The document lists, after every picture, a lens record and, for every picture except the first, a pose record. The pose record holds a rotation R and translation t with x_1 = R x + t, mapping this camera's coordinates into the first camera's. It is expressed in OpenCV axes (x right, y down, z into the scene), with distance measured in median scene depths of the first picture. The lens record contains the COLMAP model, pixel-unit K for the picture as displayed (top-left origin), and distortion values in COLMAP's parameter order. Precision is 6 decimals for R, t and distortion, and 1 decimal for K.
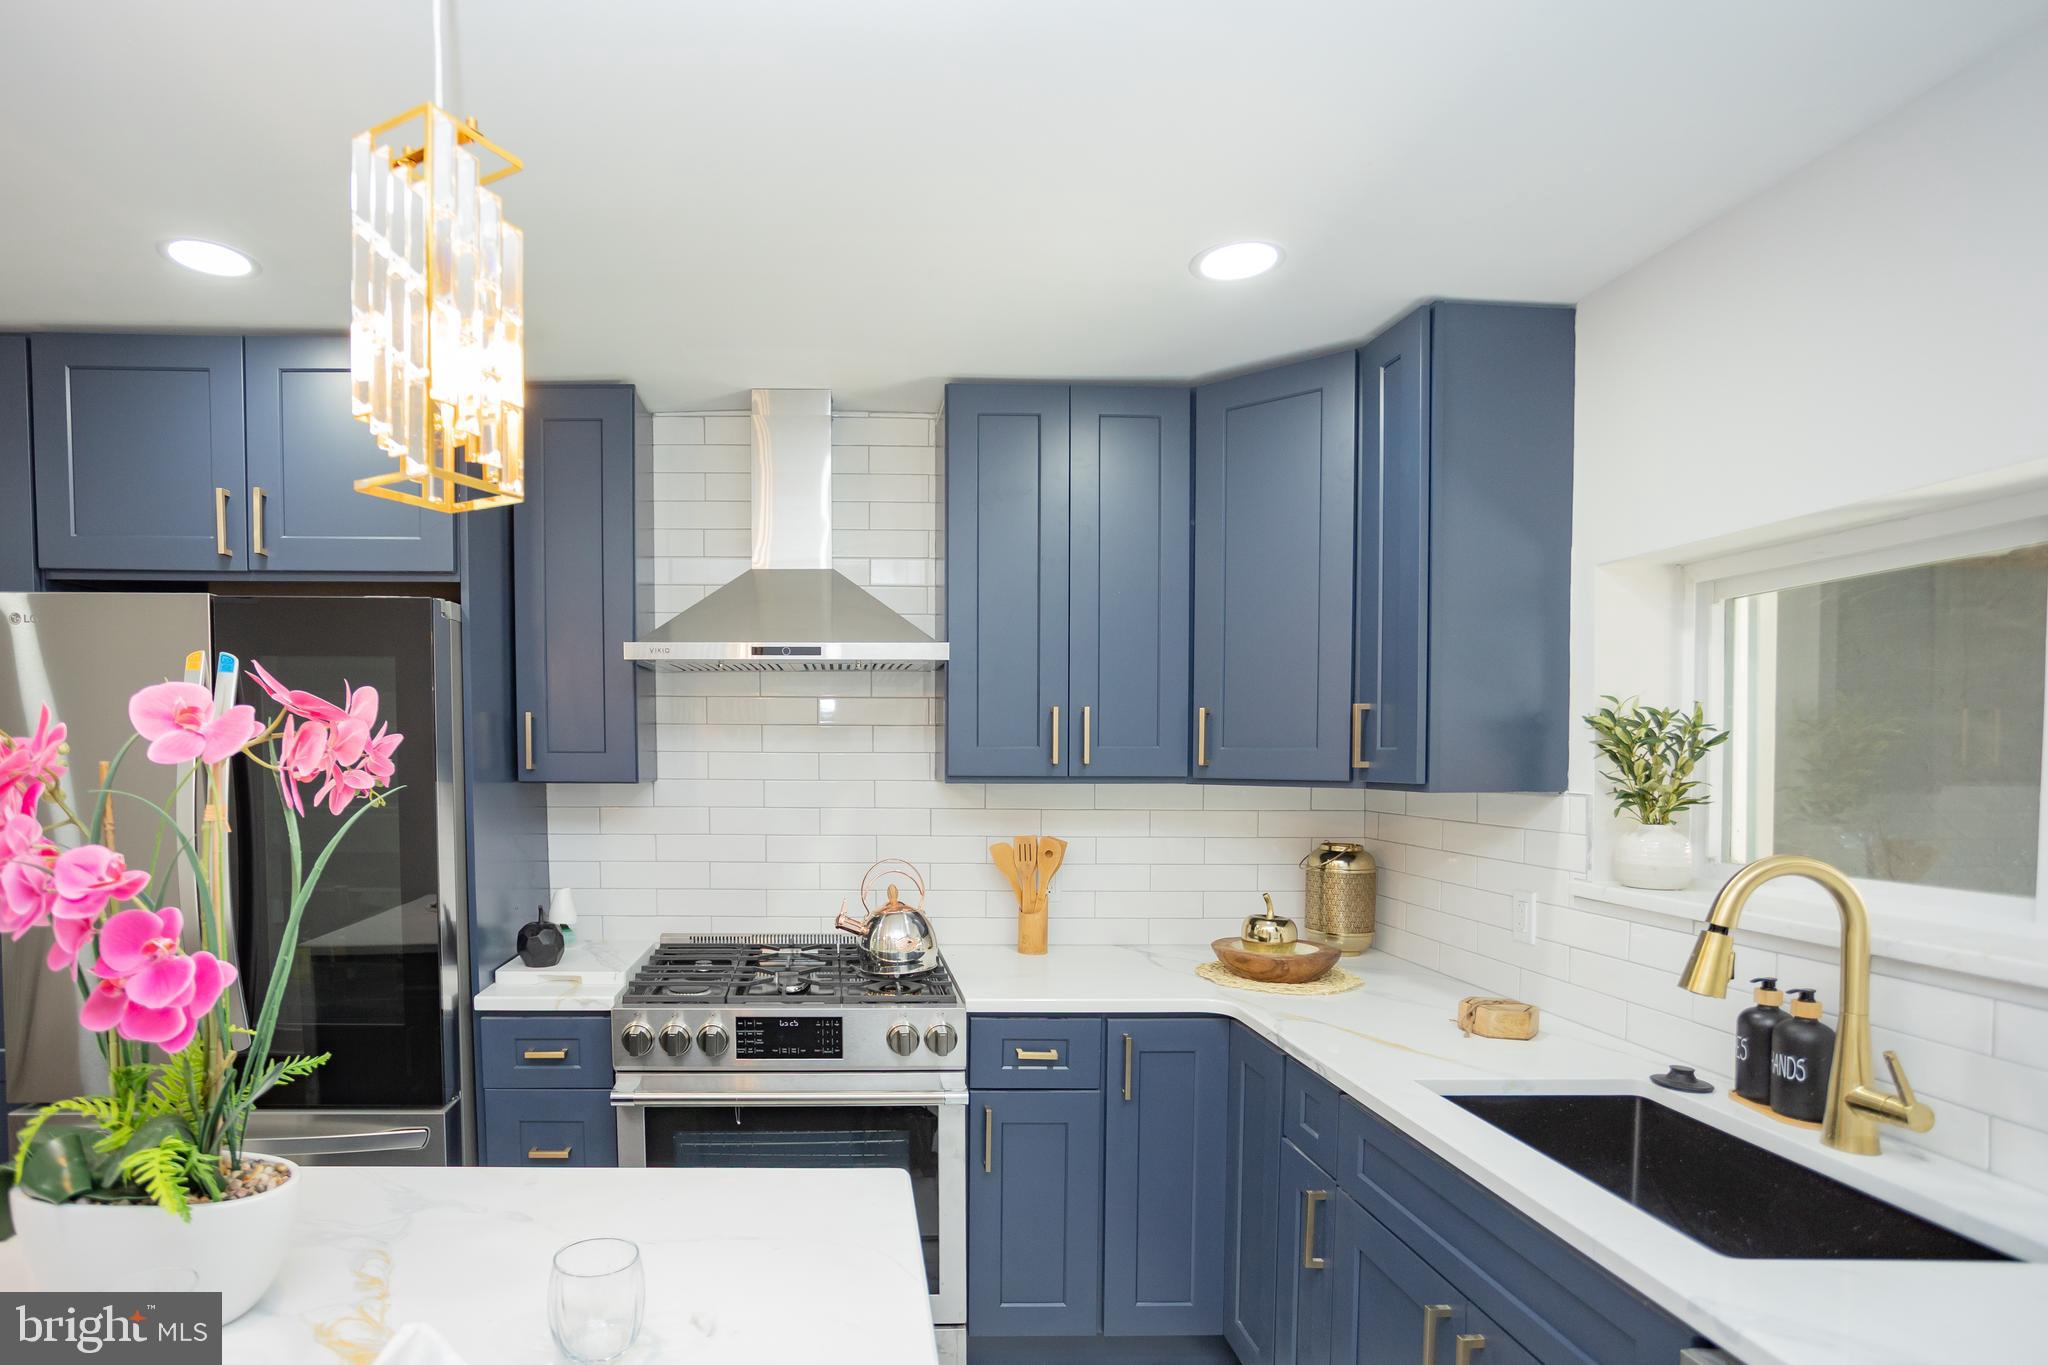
lens RADIAL K [[1055.9, 0, 826.7], [0, 1055.9, 797.4], [0, 0, 1]] dist [-0.037706, 0.024556]
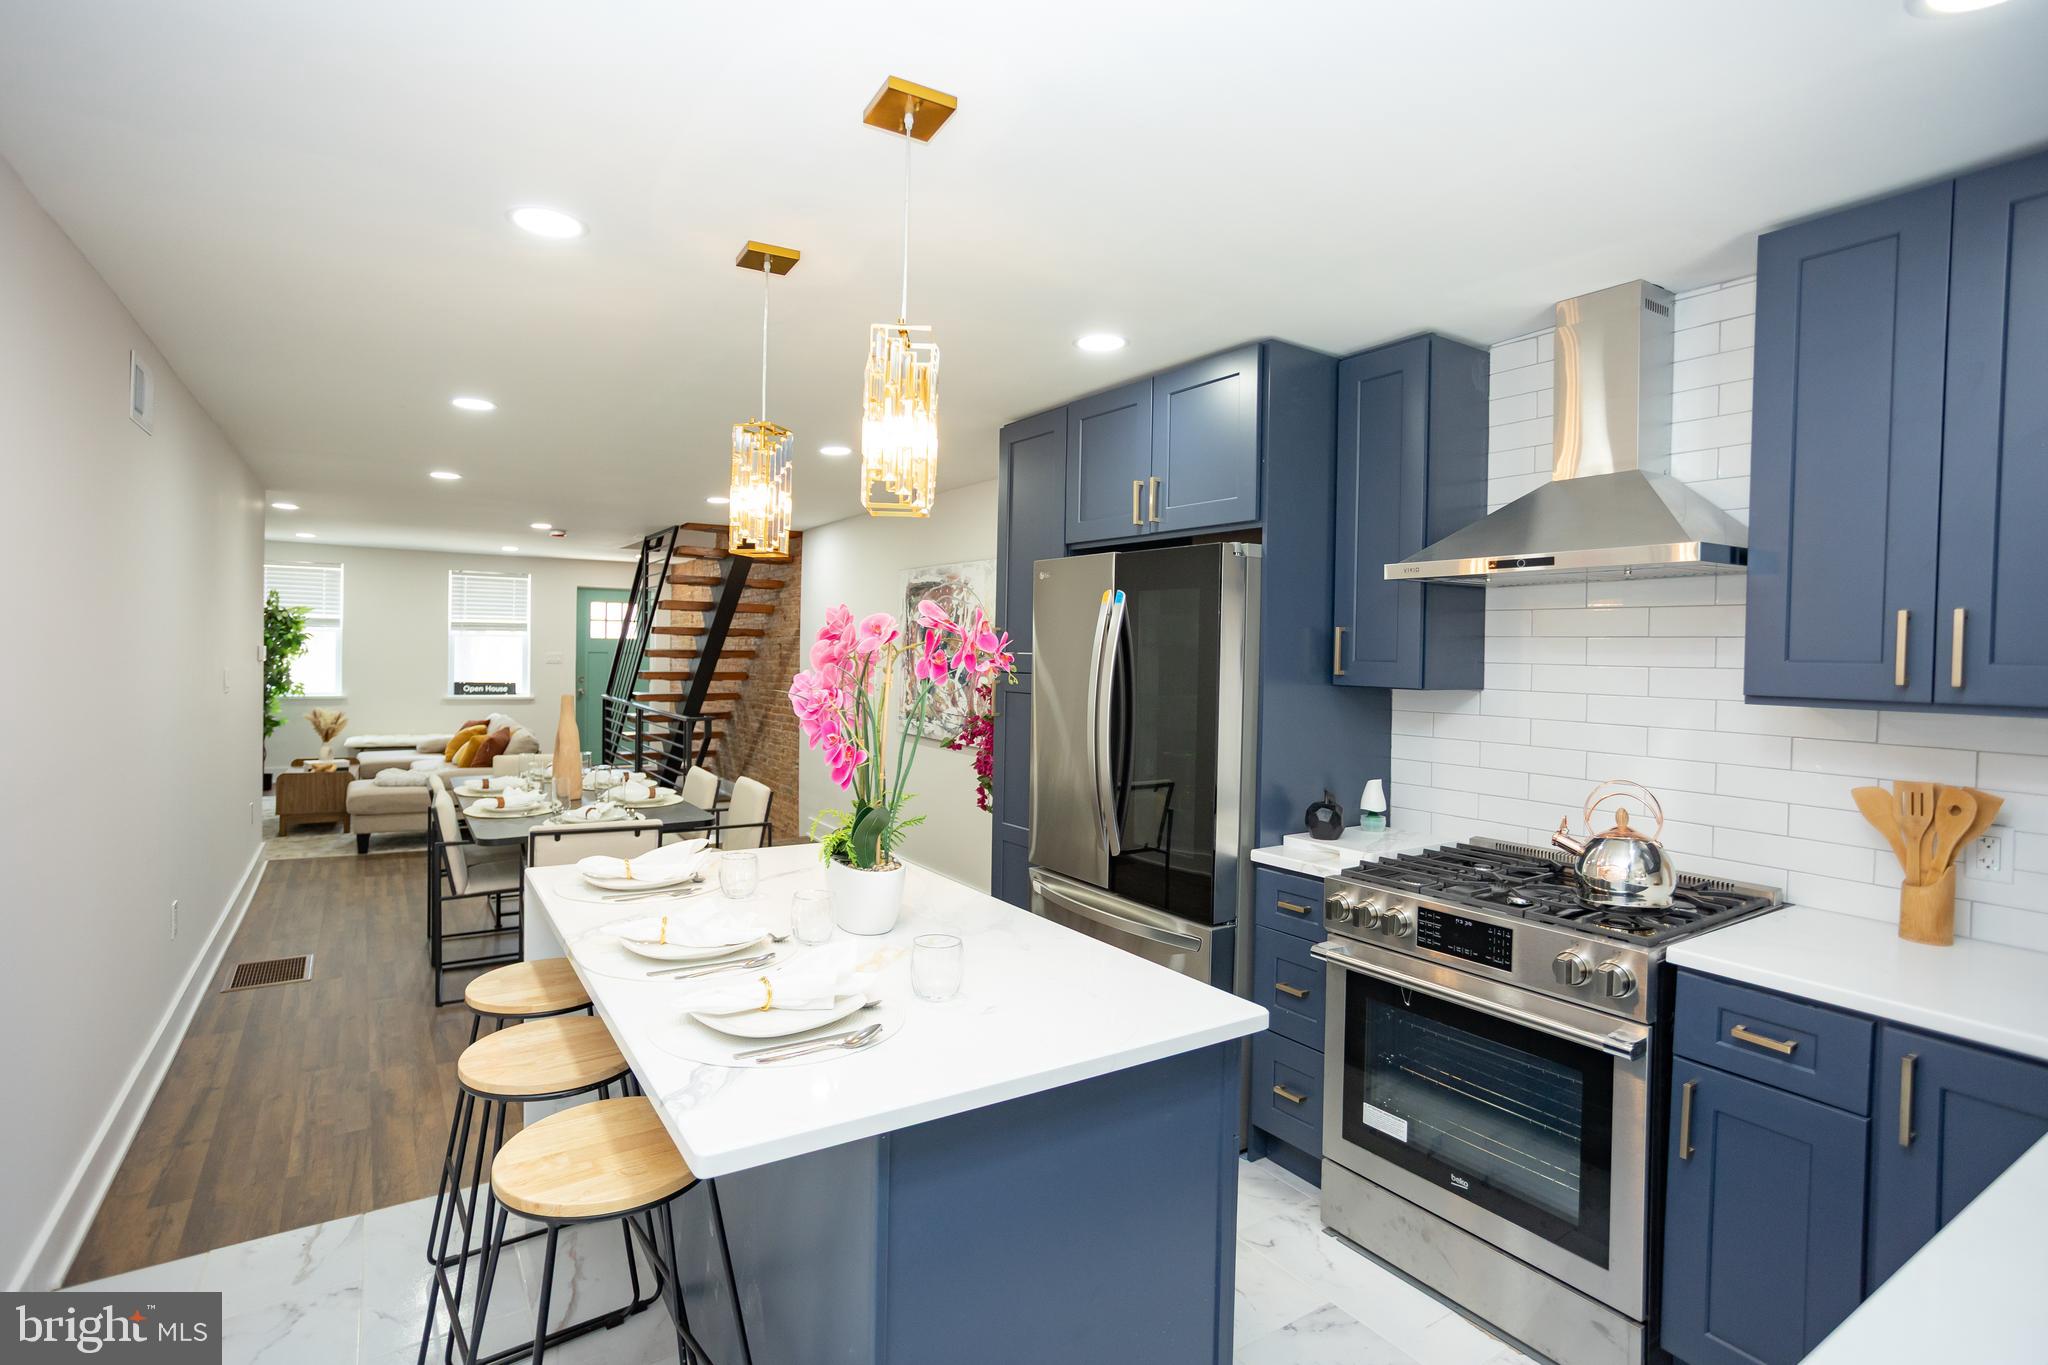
lens RADIAL K [[989.2, 0, 1007.9], [0, 989.2, 667.9], [0, 0, 1]] dist [-0.055729, 0.039853]
pose [[0.537216, 0.020970, -0.843184, 0.520804], [-0.057269, 0.998291, -0.011661, 0.000092], [0.841498, 0.054553, 0.537499, 0.093544]]
